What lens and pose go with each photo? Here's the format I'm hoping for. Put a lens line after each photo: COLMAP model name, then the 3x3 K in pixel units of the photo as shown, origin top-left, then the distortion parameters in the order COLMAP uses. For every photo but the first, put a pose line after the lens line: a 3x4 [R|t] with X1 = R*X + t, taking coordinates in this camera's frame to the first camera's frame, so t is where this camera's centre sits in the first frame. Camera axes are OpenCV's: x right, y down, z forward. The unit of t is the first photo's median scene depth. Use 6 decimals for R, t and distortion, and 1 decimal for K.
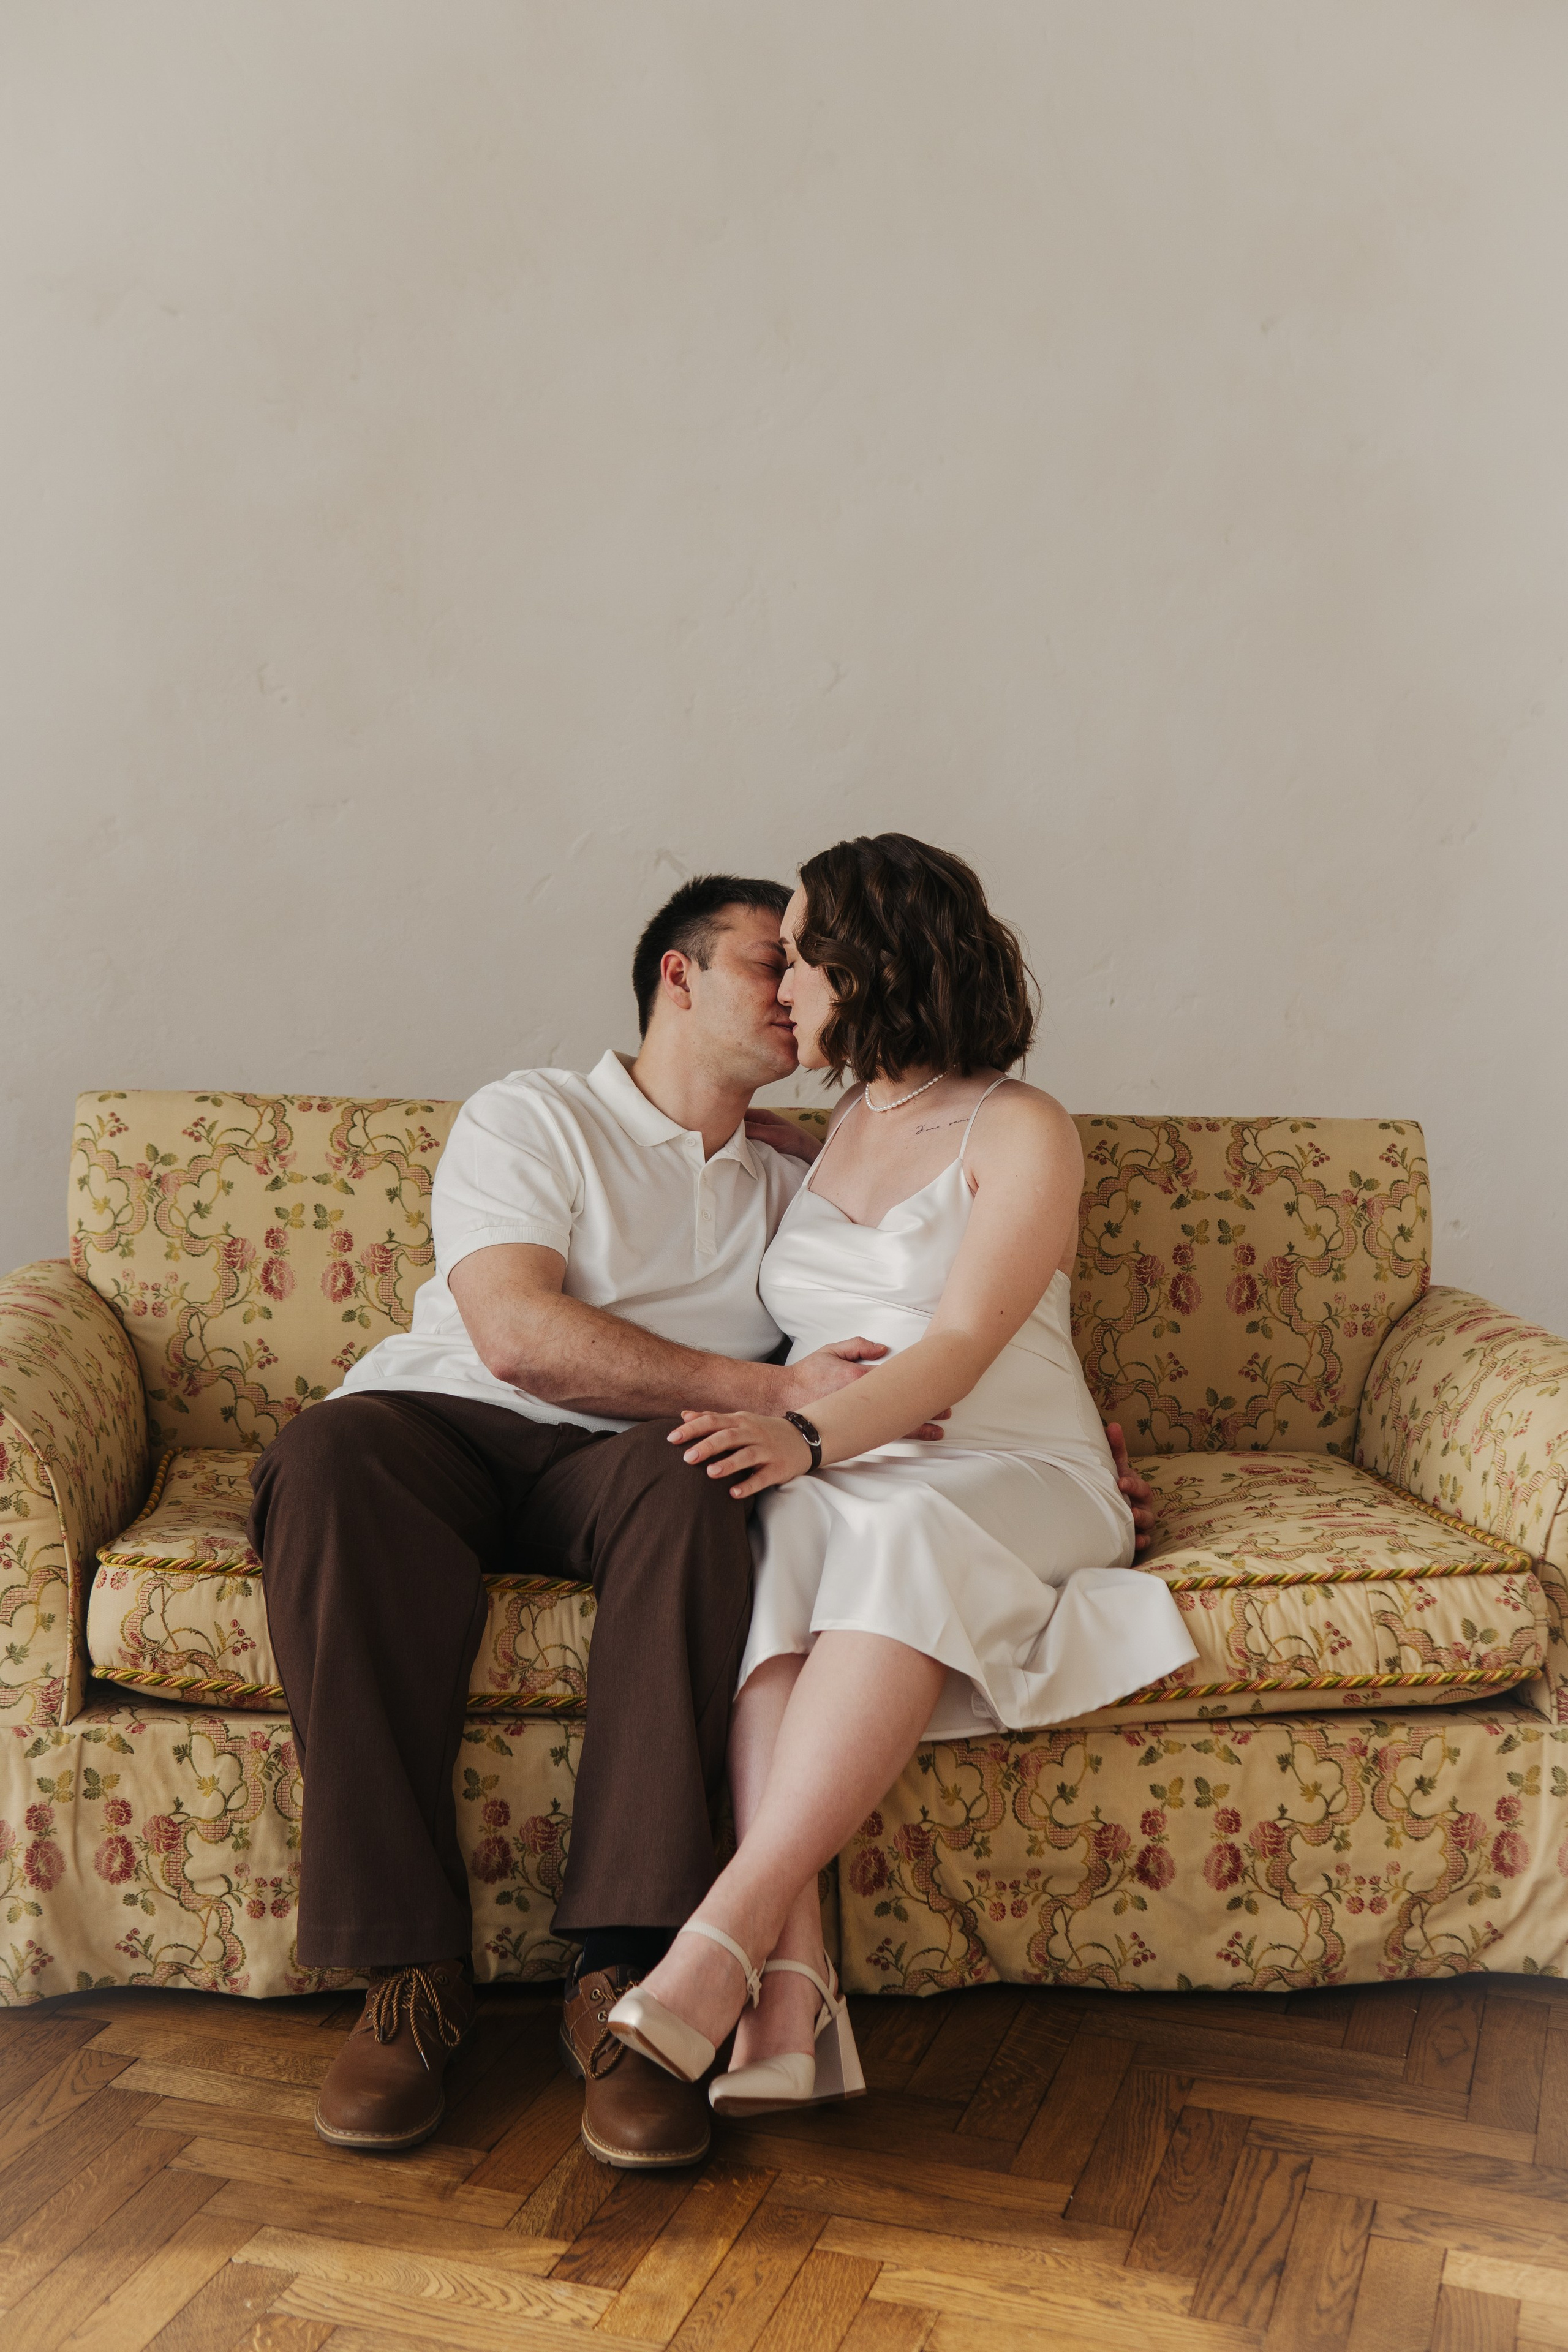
lens RADIAL K [[3012.1, 0, 781.3], [0, 3012.1, 1221.0], [0, 0, 1]] dist [0.063524, 0.000000]
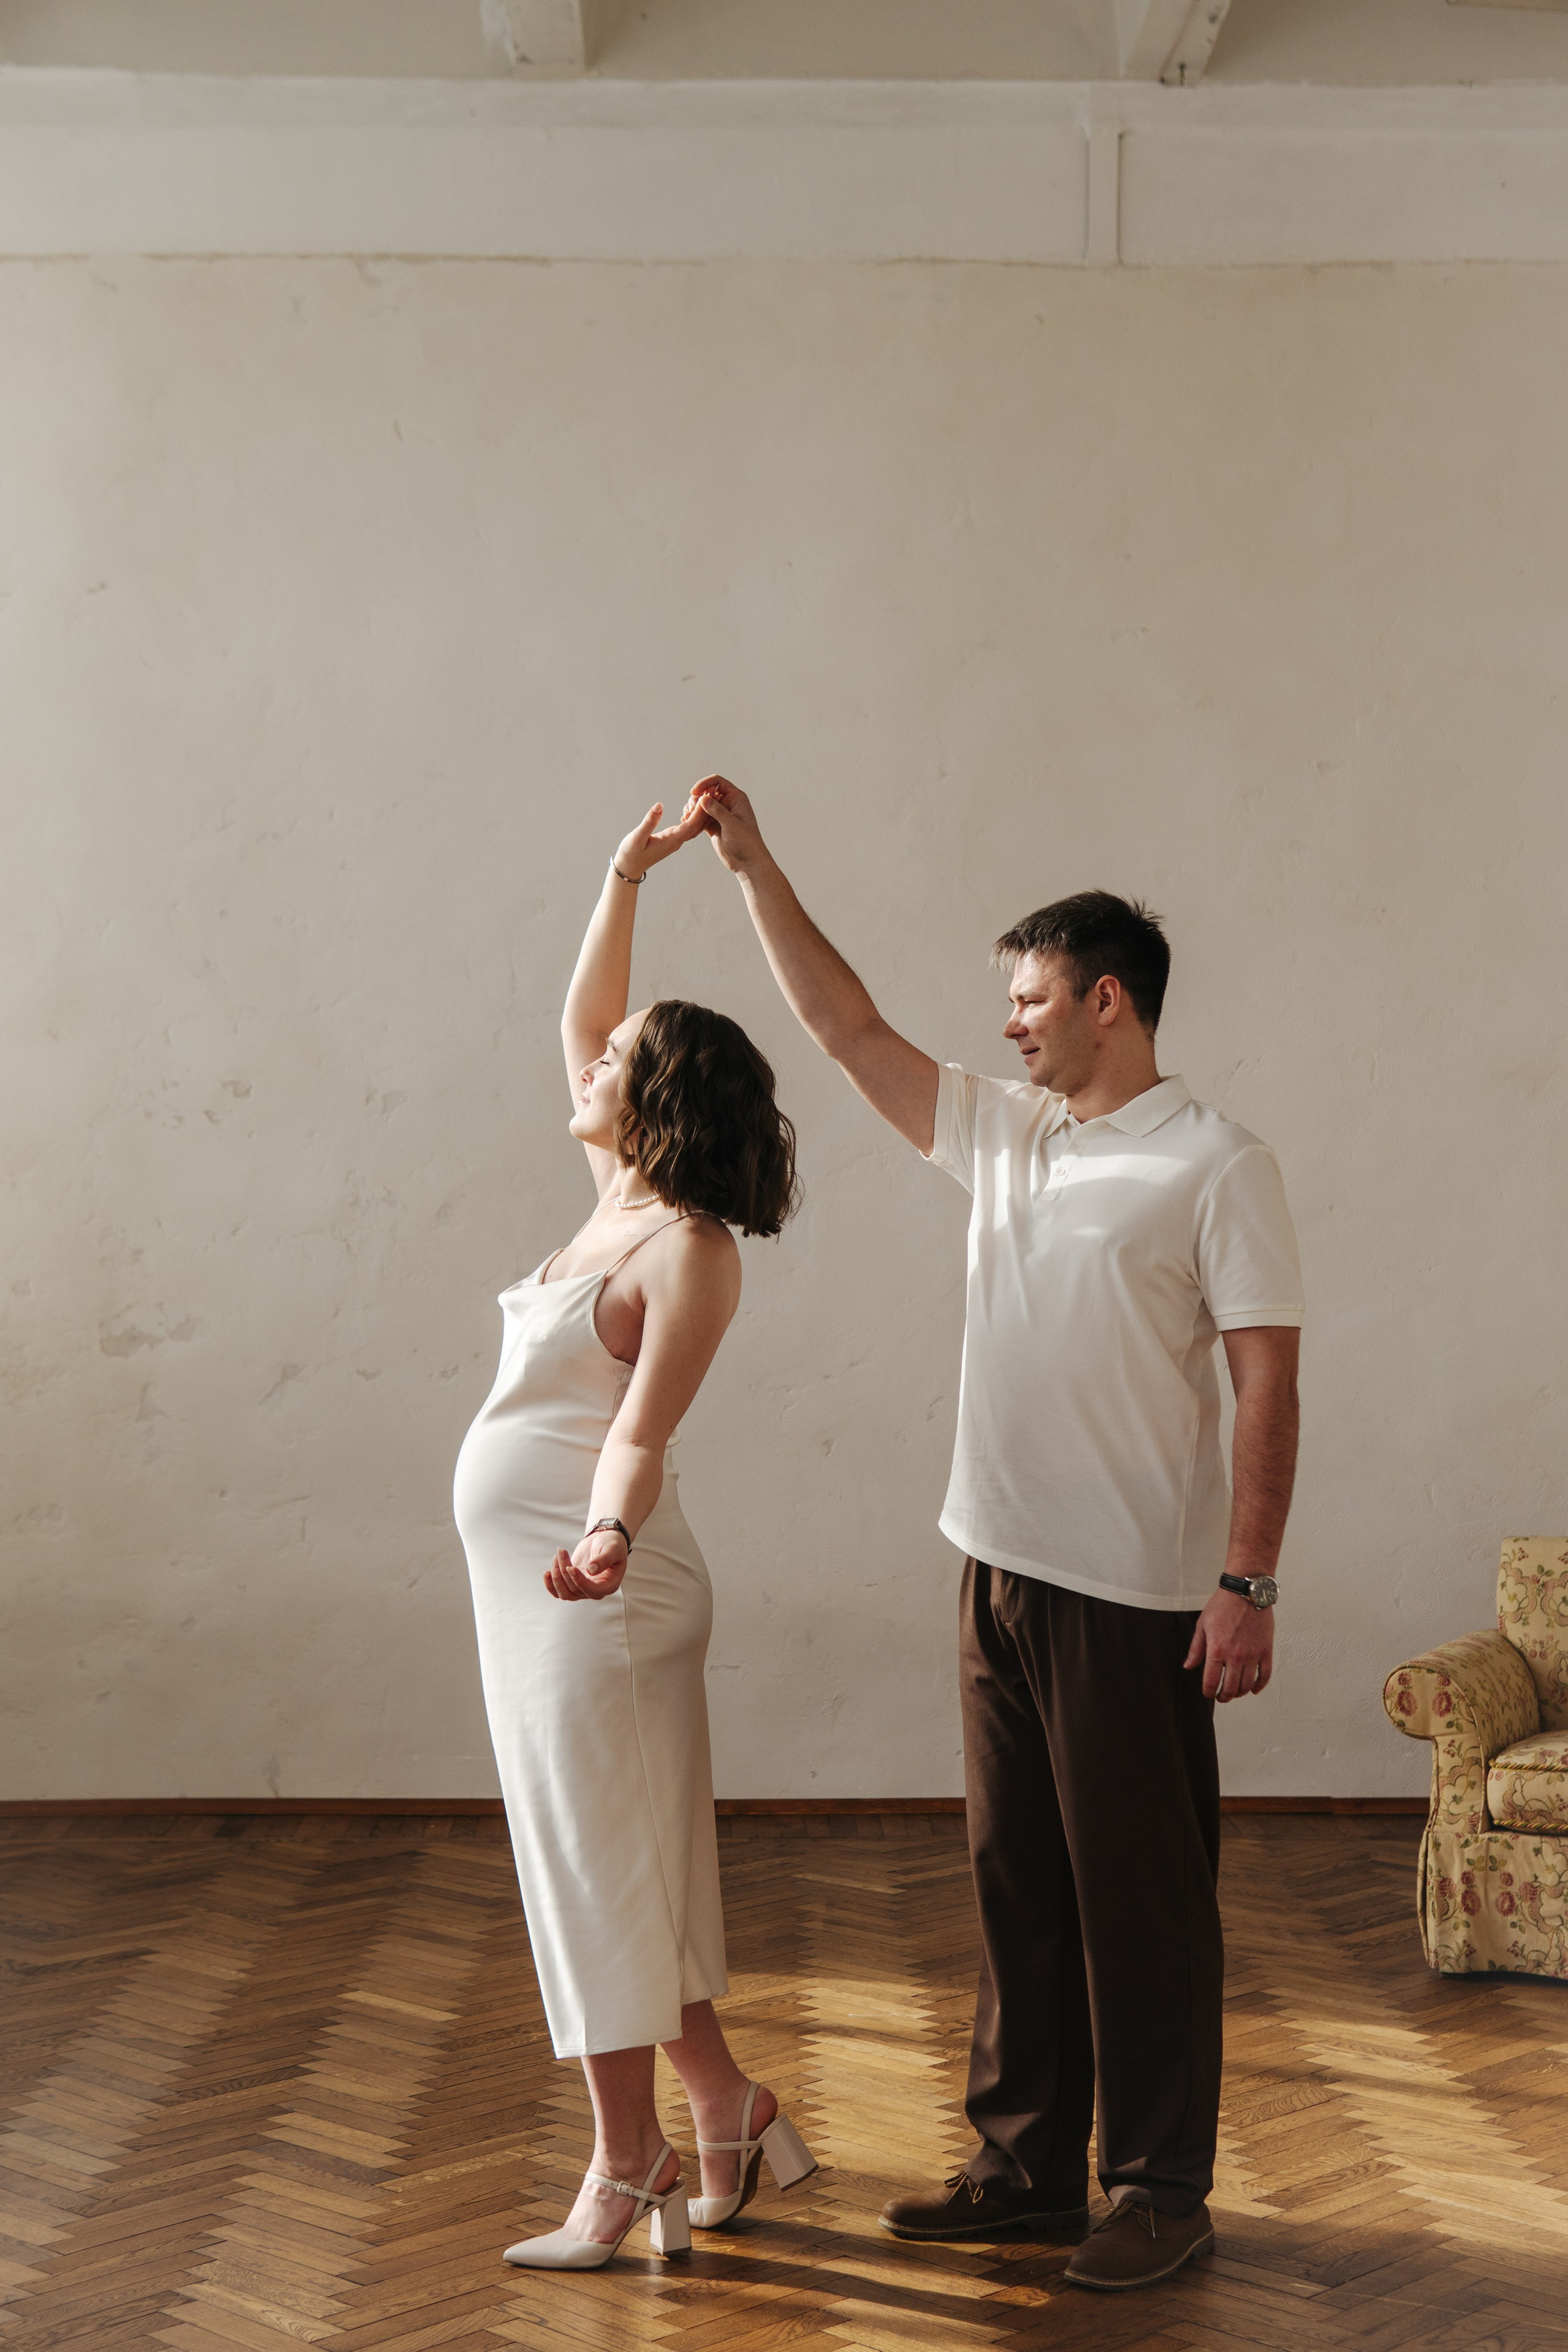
lens RADIAL K [[3012.1, 0, 803.7], [0, 3012.1, 1172.1], [0, 0, 1]] dist [0.063524, 0.000000]
pose [[0.879757, -0.054587, -0.472280, 0.345500], [-0.040137, 0.981313, -0.188187, 0.129416], [0.473727, 0.184515, 0.861125, -1.039406]]
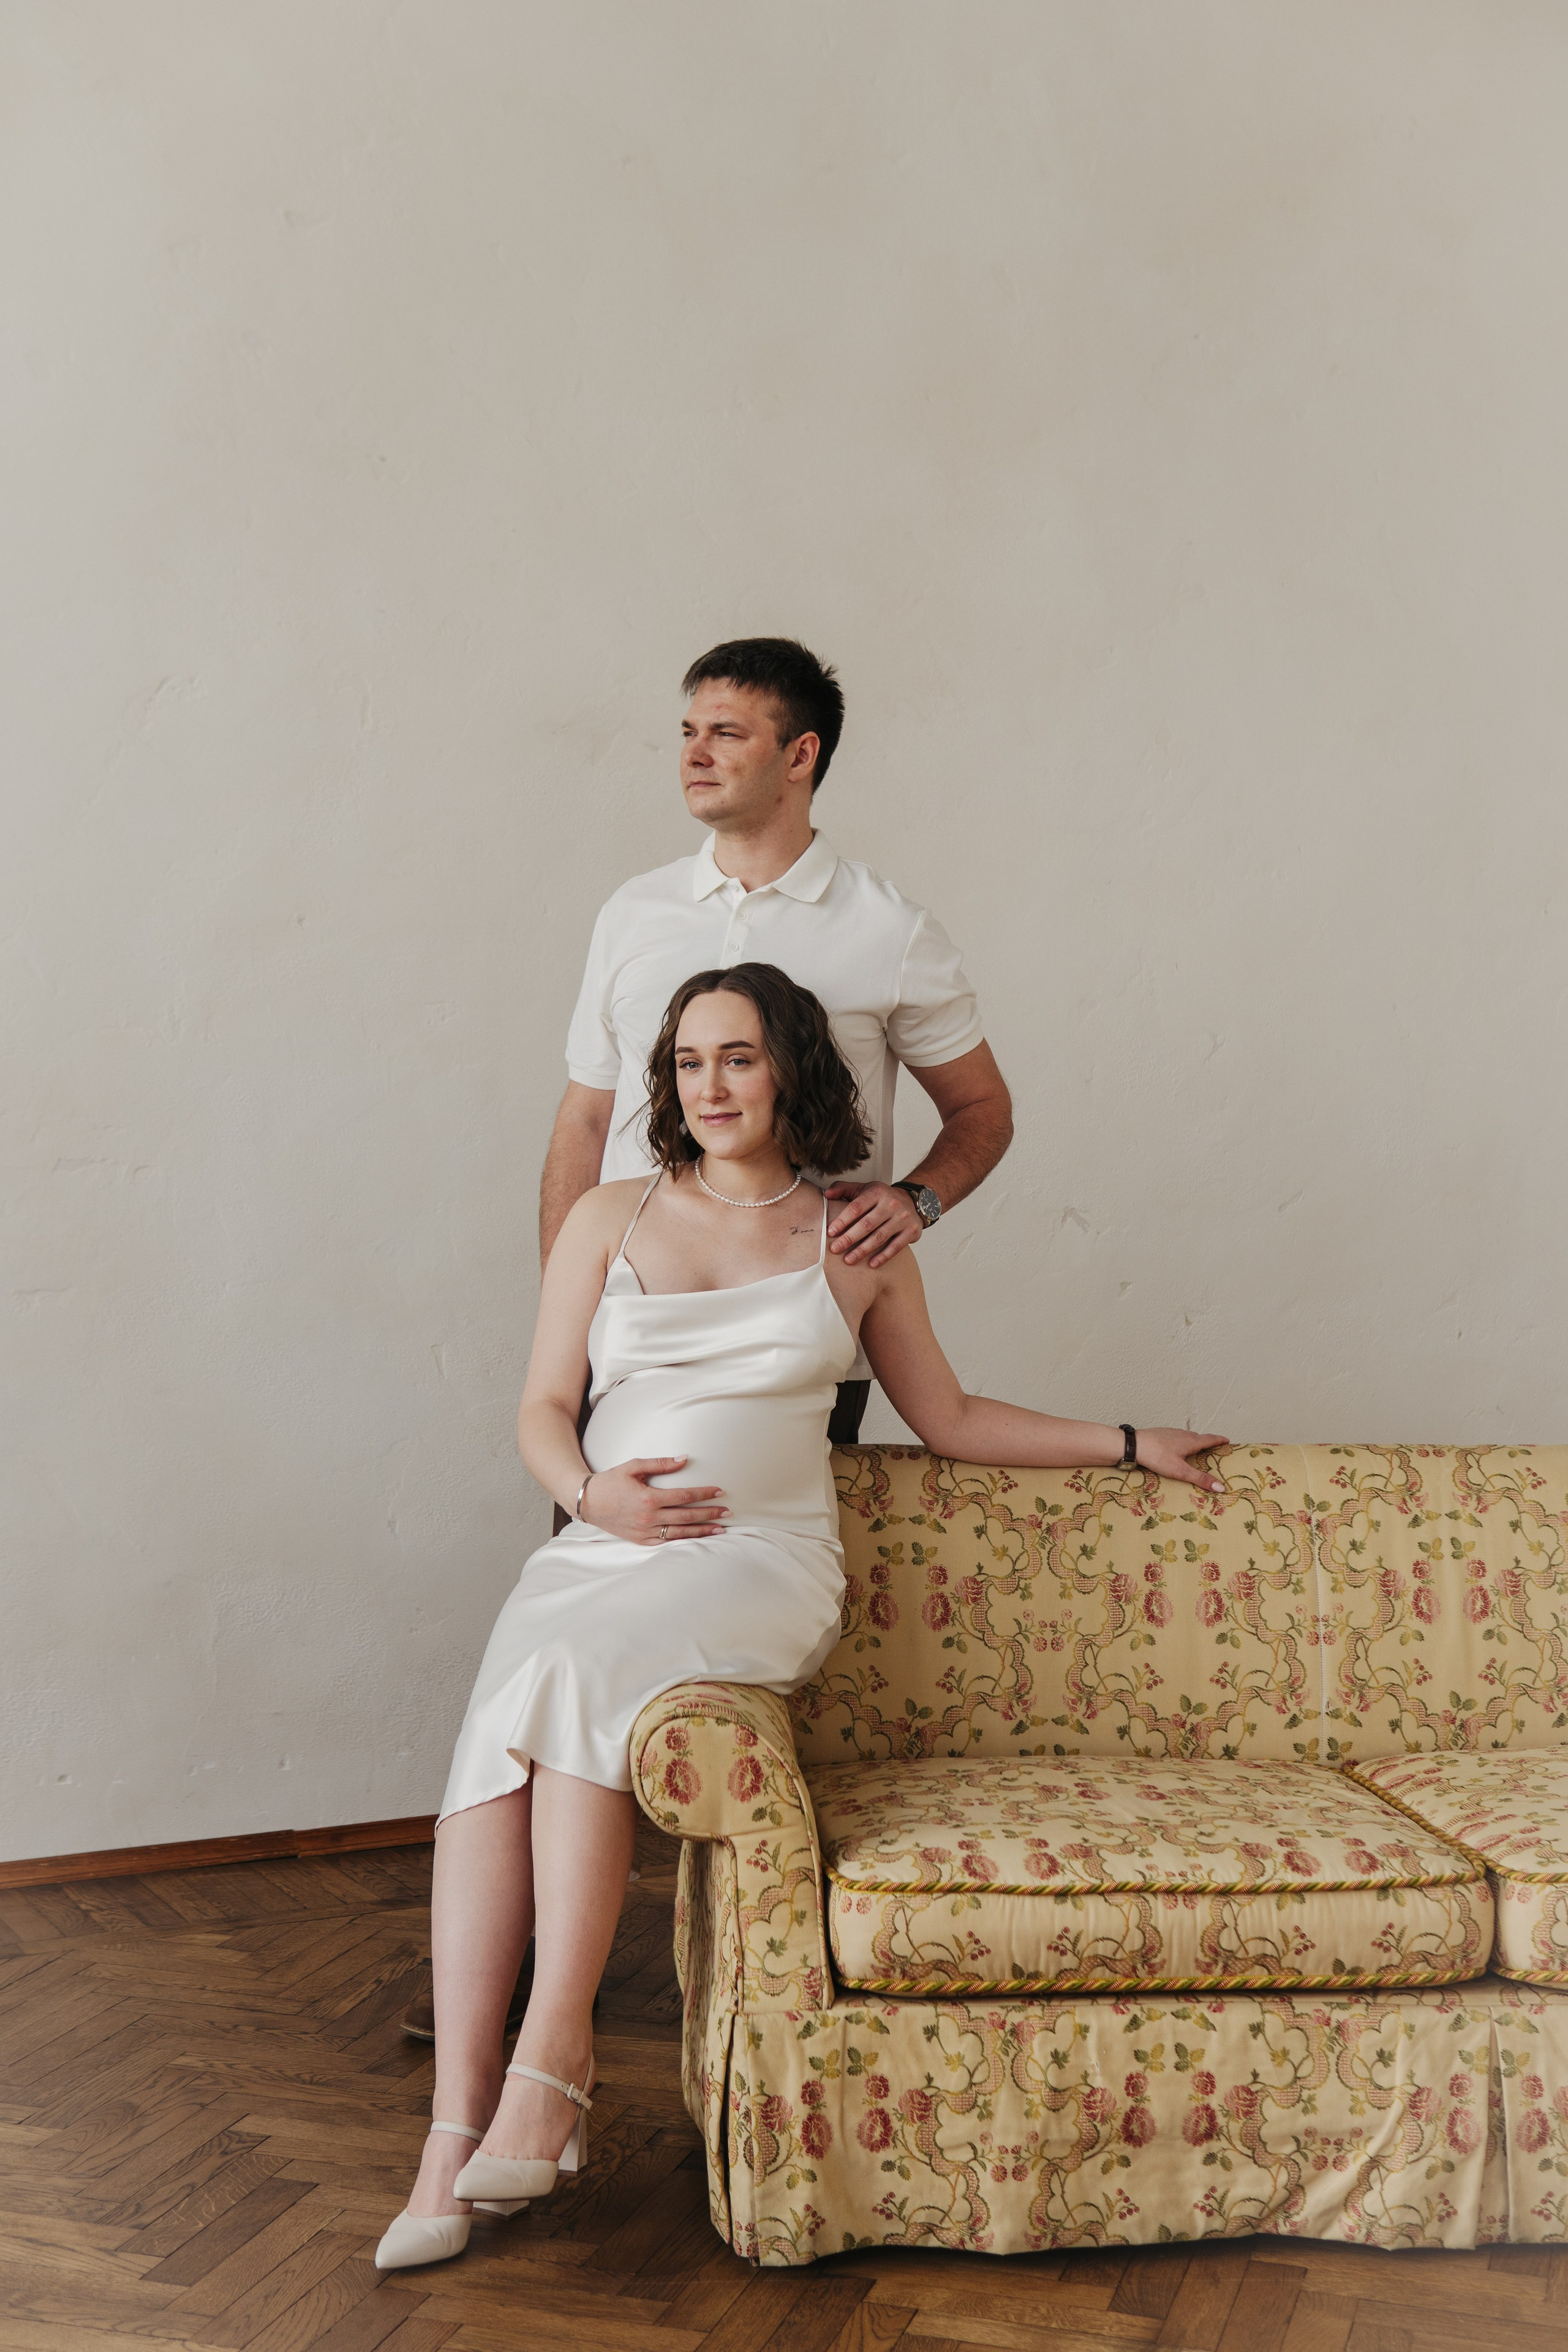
lens RADIAL K [[3012.1, 0, 800.2], [0, 3012.1, 1183.9], [0, 0, 1]] dist [0.063524, 0.000000]
pose [[0.999598, -0.026252, -0.010681, -0.222867], [0.024825, 0.992830, -0.116926, -0.010143], [0.013674, 0.116614, 0.993083, -0.173247]]
